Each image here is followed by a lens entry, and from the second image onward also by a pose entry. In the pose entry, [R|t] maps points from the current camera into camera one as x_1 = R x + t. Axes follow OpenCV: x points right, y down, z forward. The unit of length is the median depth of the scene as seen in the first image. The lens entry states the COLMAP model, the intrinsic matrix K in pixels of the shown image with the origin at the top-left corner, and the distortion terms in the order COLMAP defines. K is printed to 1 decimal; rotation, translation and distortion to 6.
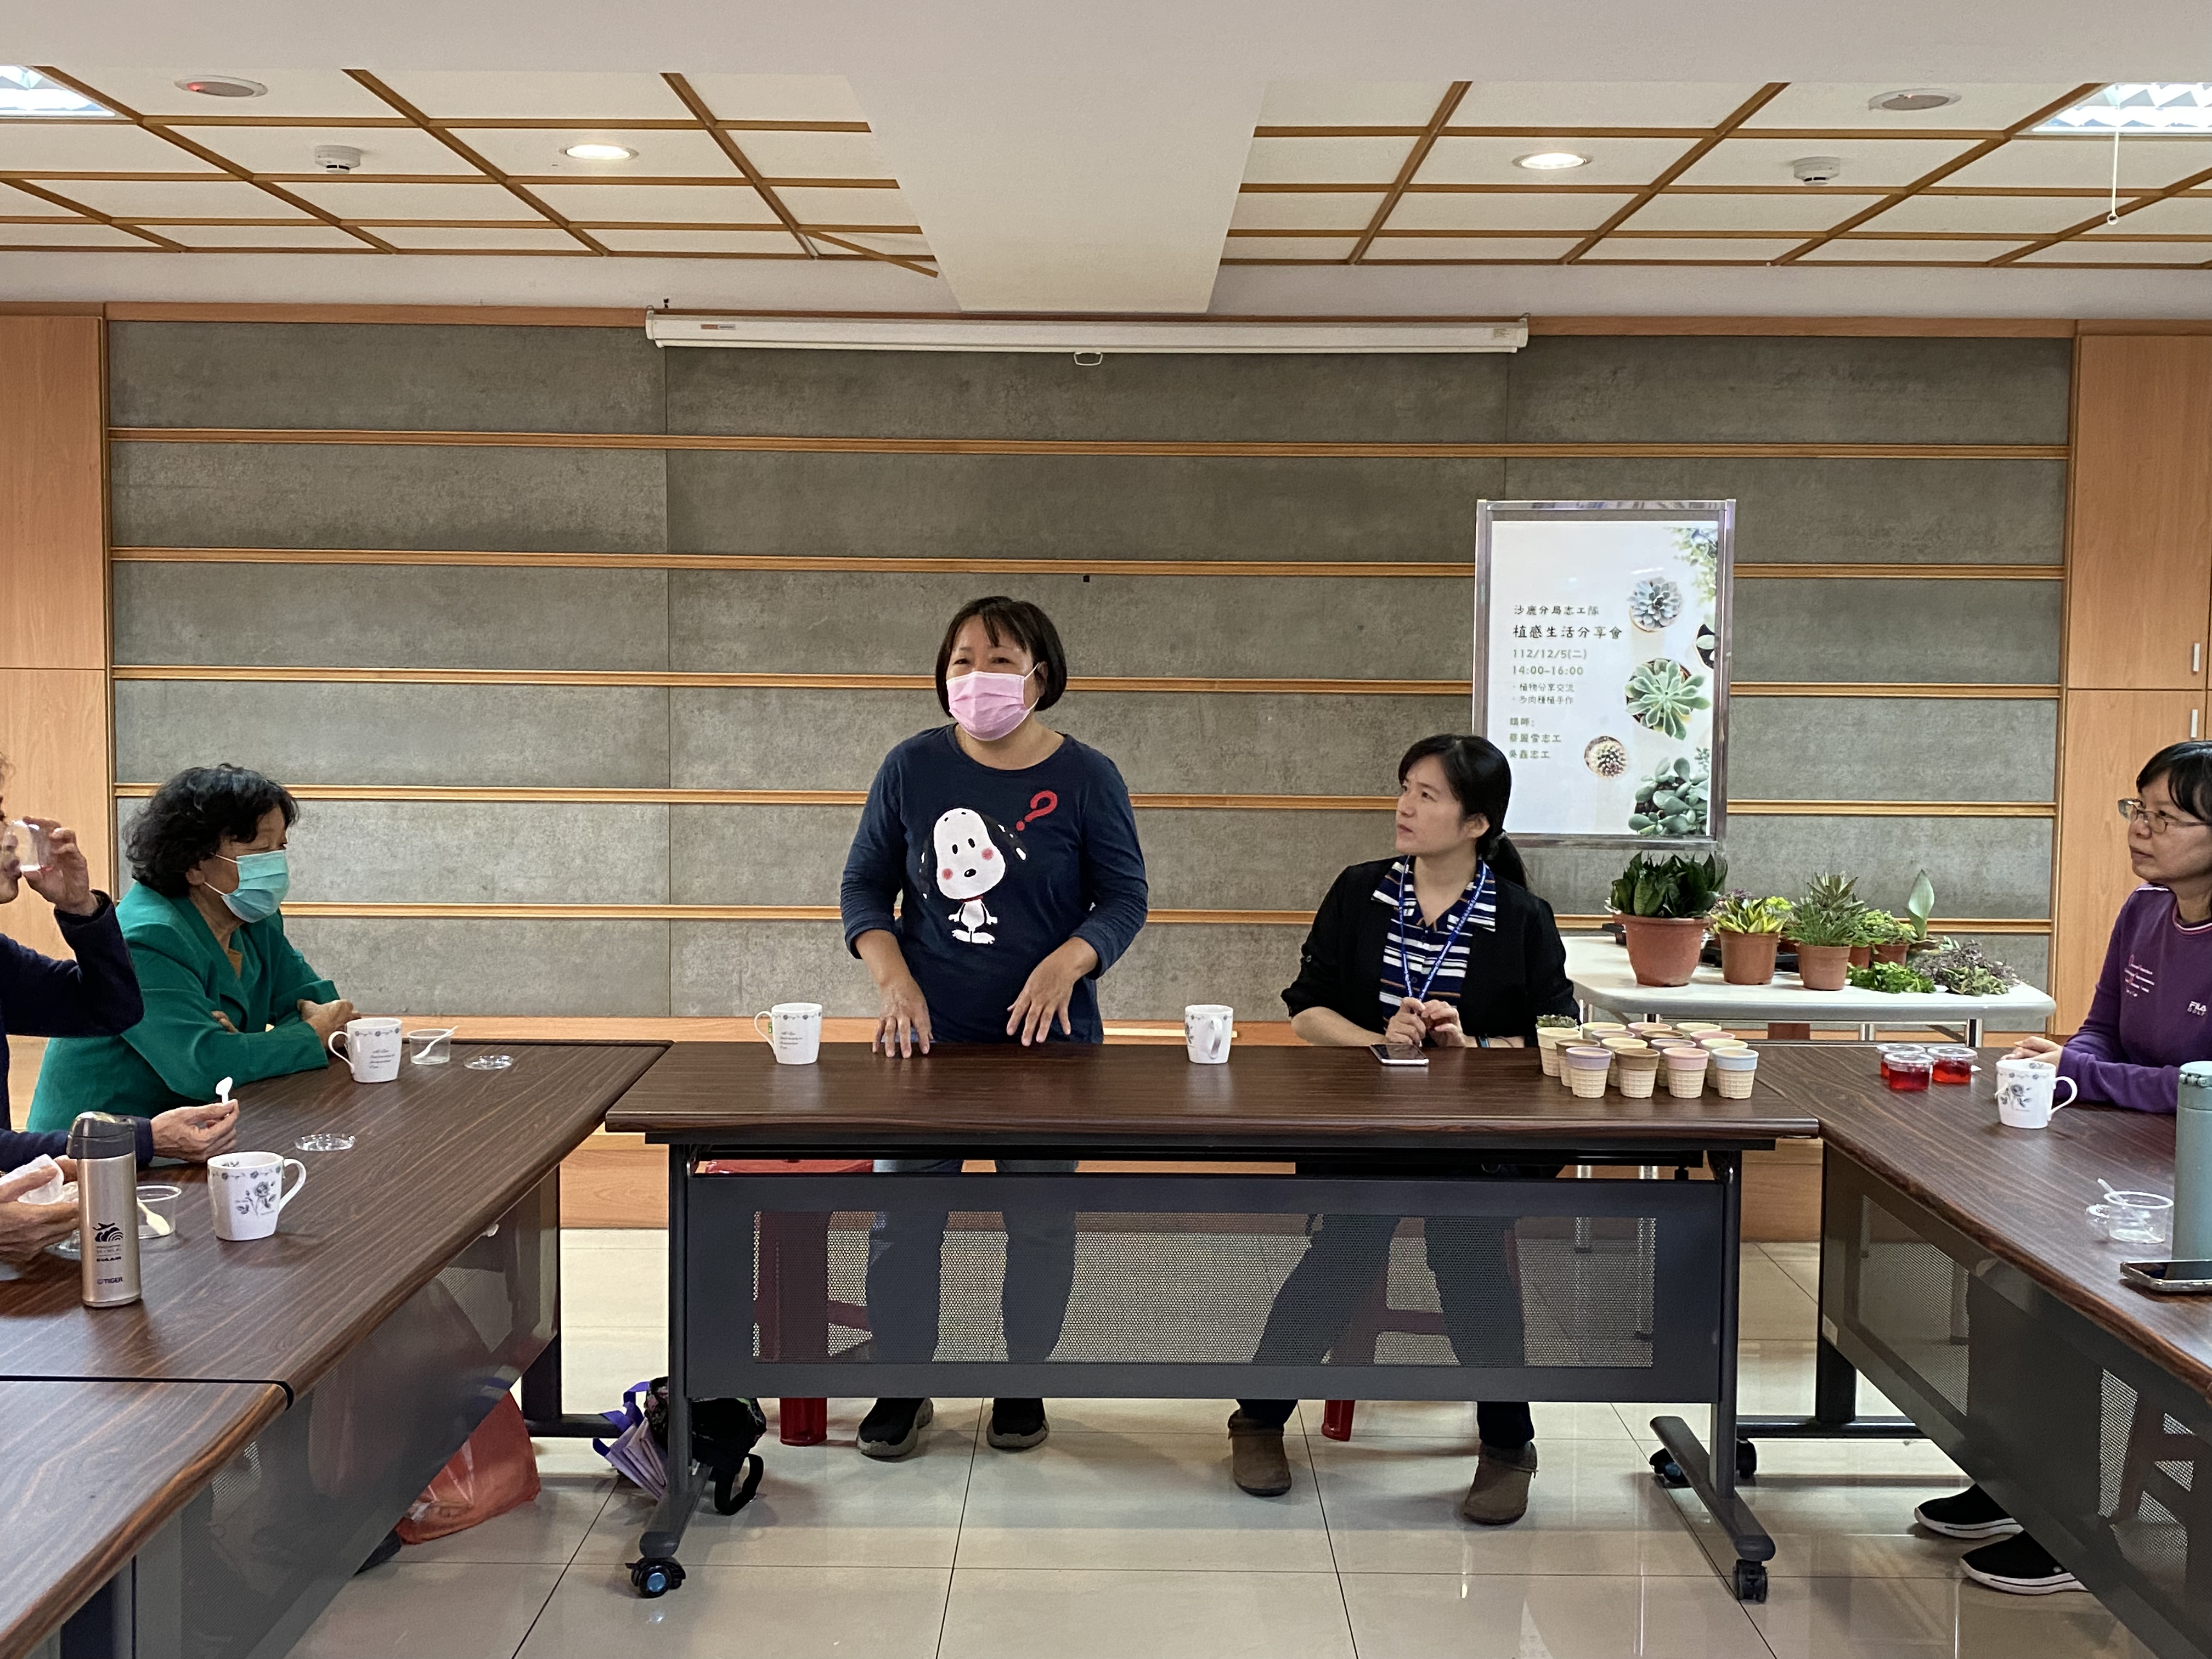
lens RADIAL K [[2246.6, 0, 1115.2], [0, 2246.6, 817.2], [0, 0, 1]] dist [0.153554, -0.549410]
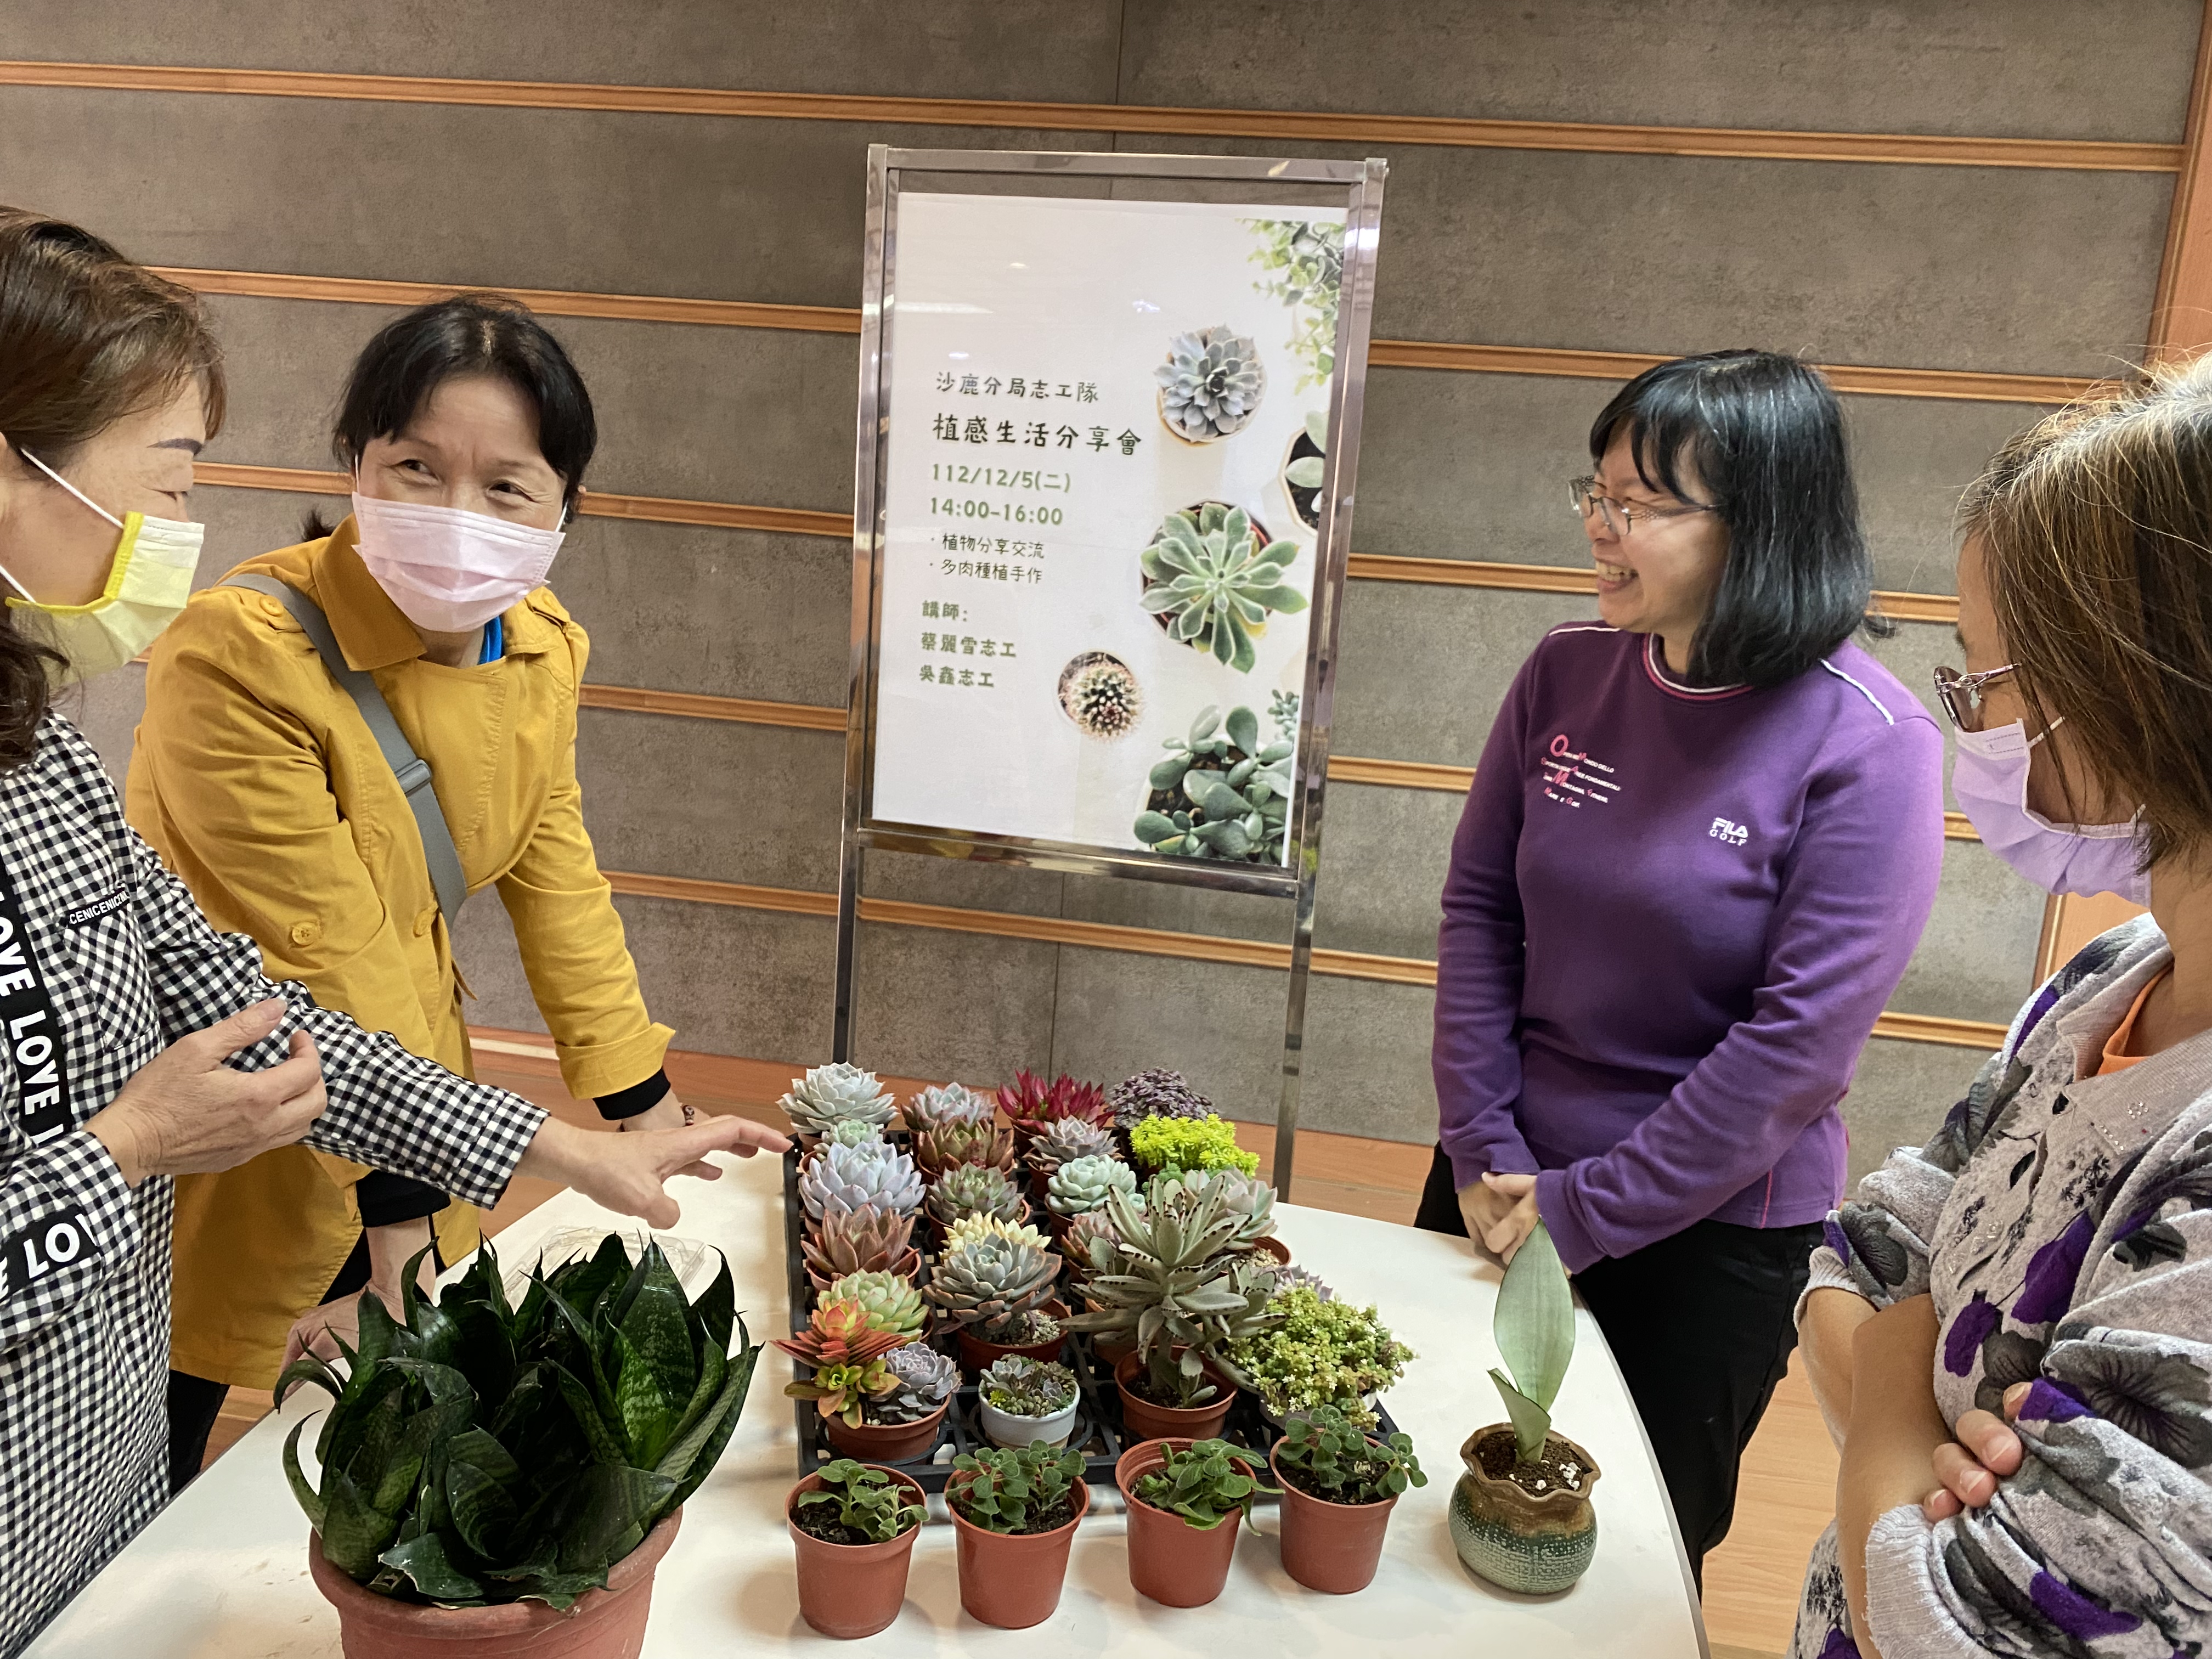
lens RADIAL K [[1679.8, 0, 1106.0], [0, 1679.8, 829.5], [0, 0, 1]] dist [0.089324, -0.129178]
pose [[0.986764, 0.089773, -0.135047, 0.271281], [-0.073957, 0.990269, 0.117888, -0.040858], [0.144316, -0.106339, 0.983801, 0.627416]]
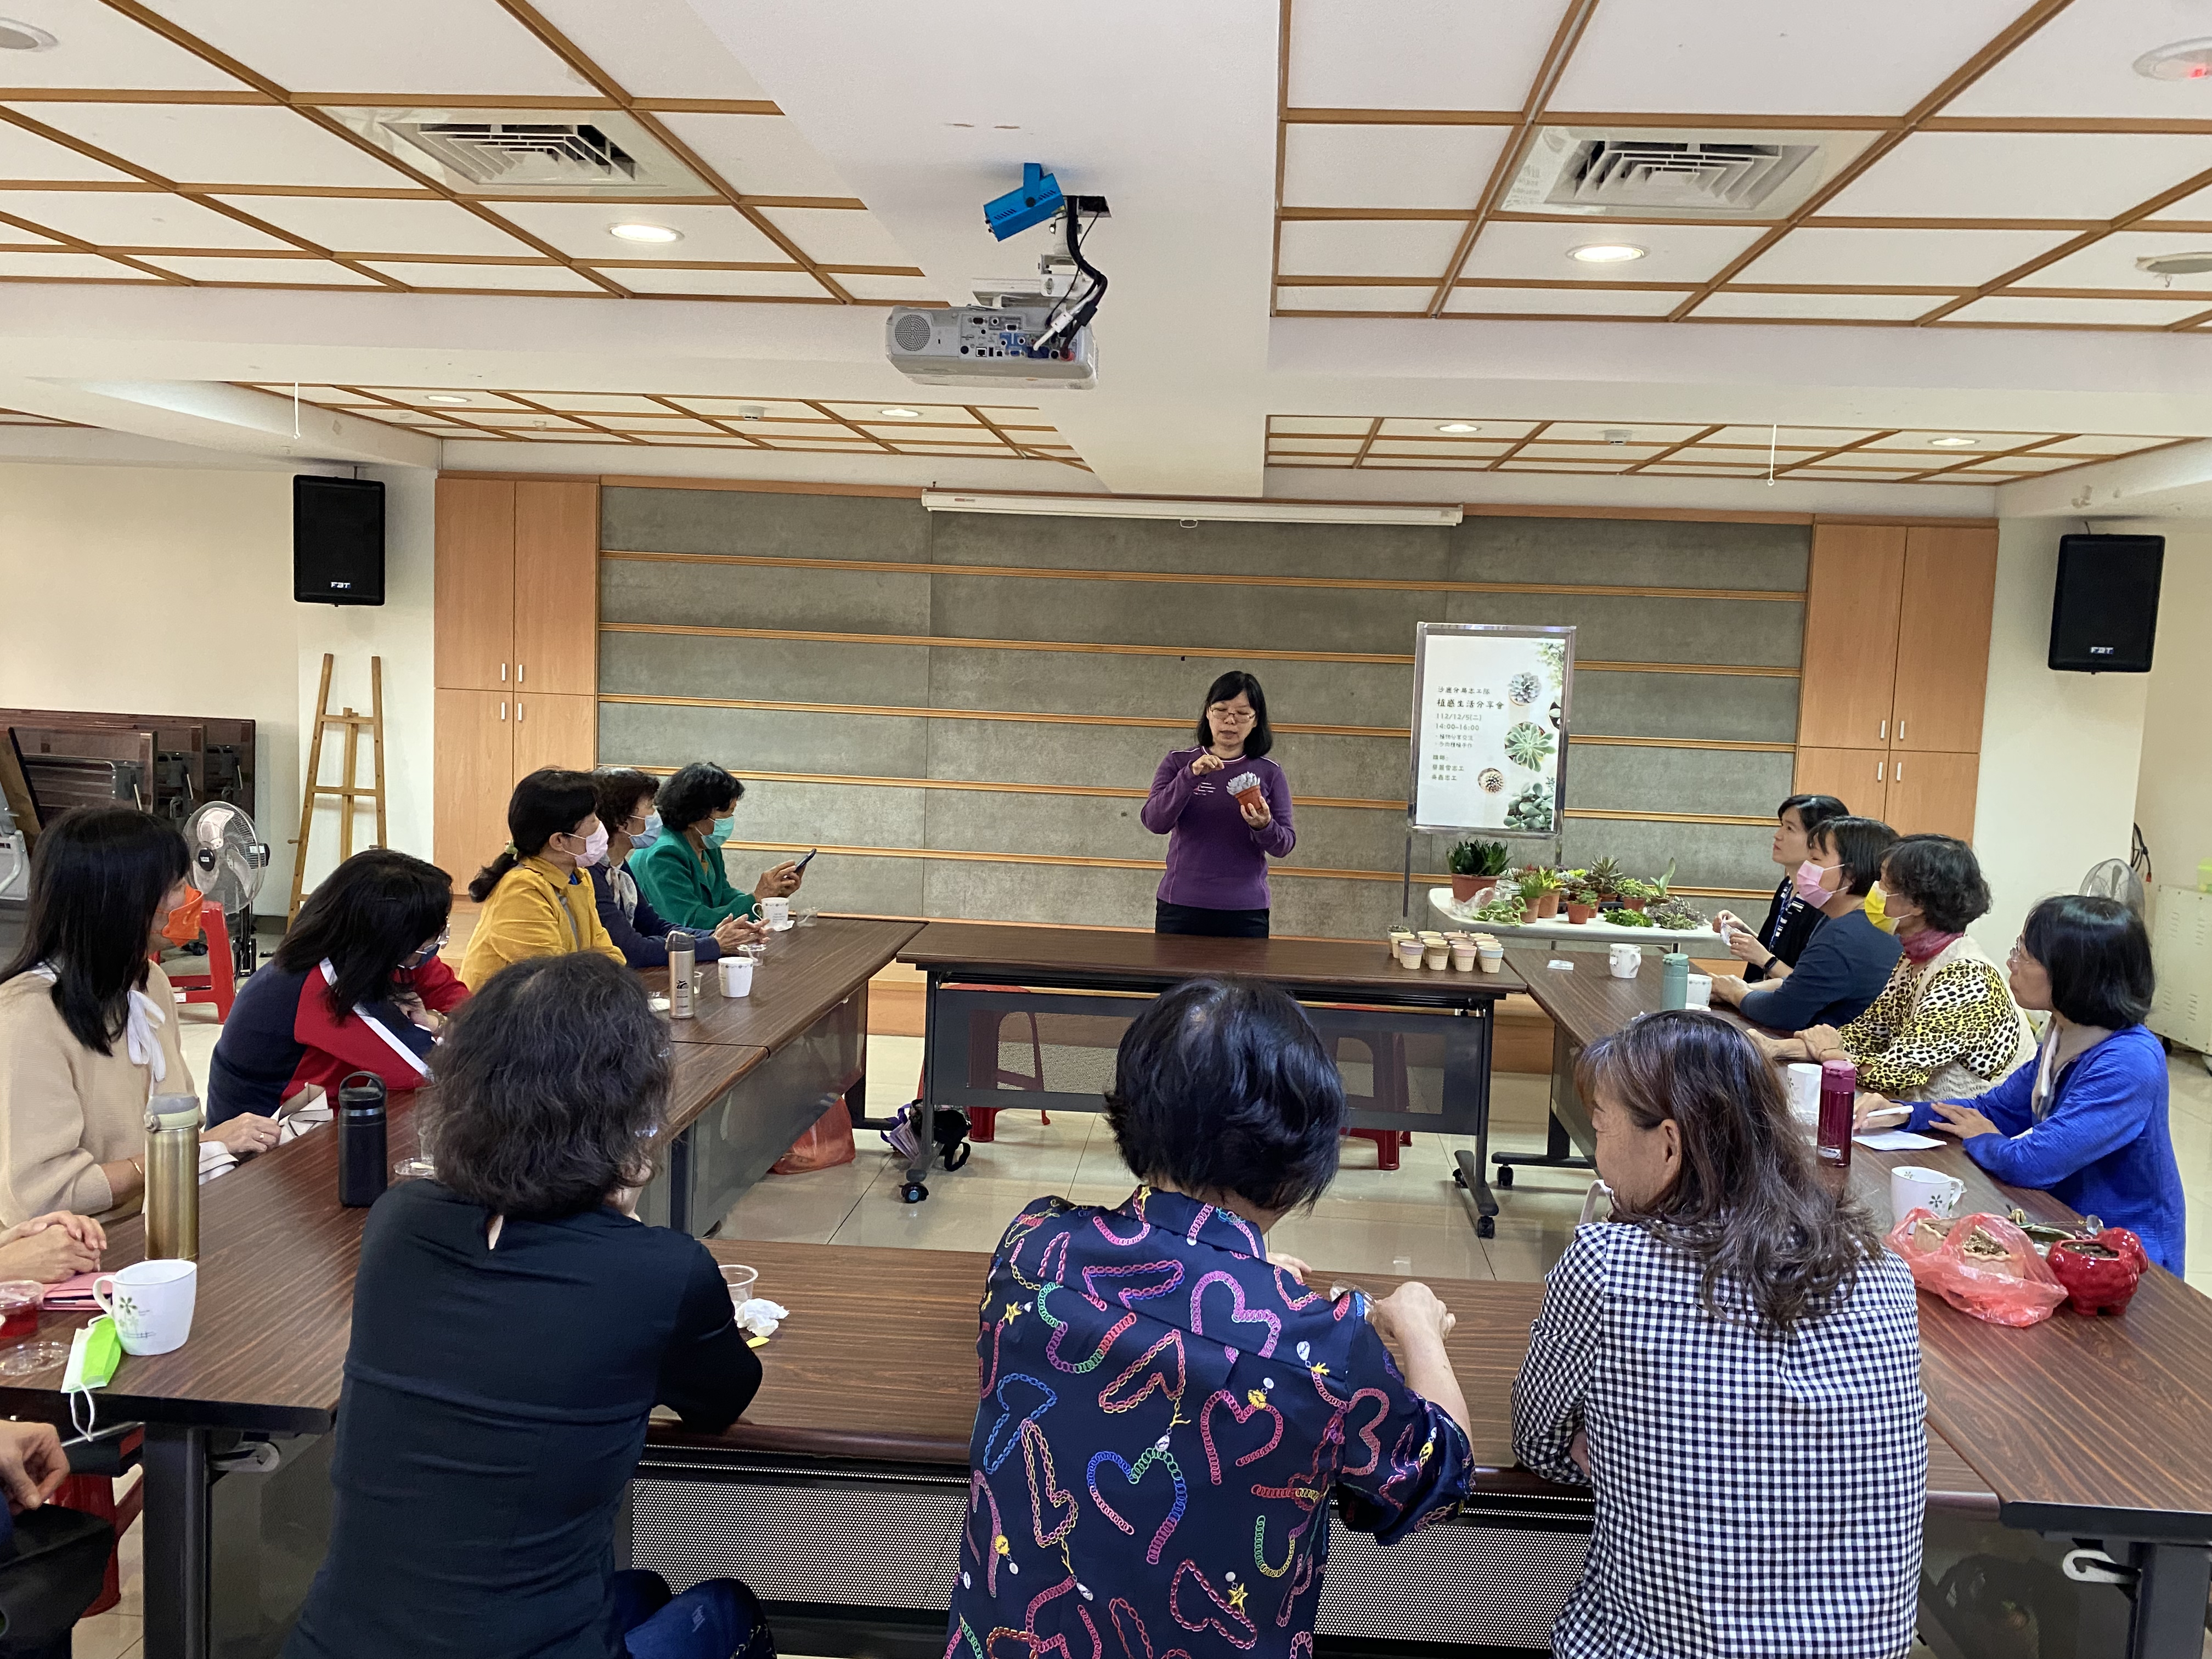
lens RADIAL K [[1679.8, 0, 1106.0], [0, 1679.8, 829.5], [0, 0, 1]] dist [0.089324, -0.129178]
pose [[0.996077, 0.037099, -0.080342, 0.038237], [-0.035516, 0.999147, 0.021050, -0.007106], [0.081055, -0.018114, 0.996545, -0.243165]]
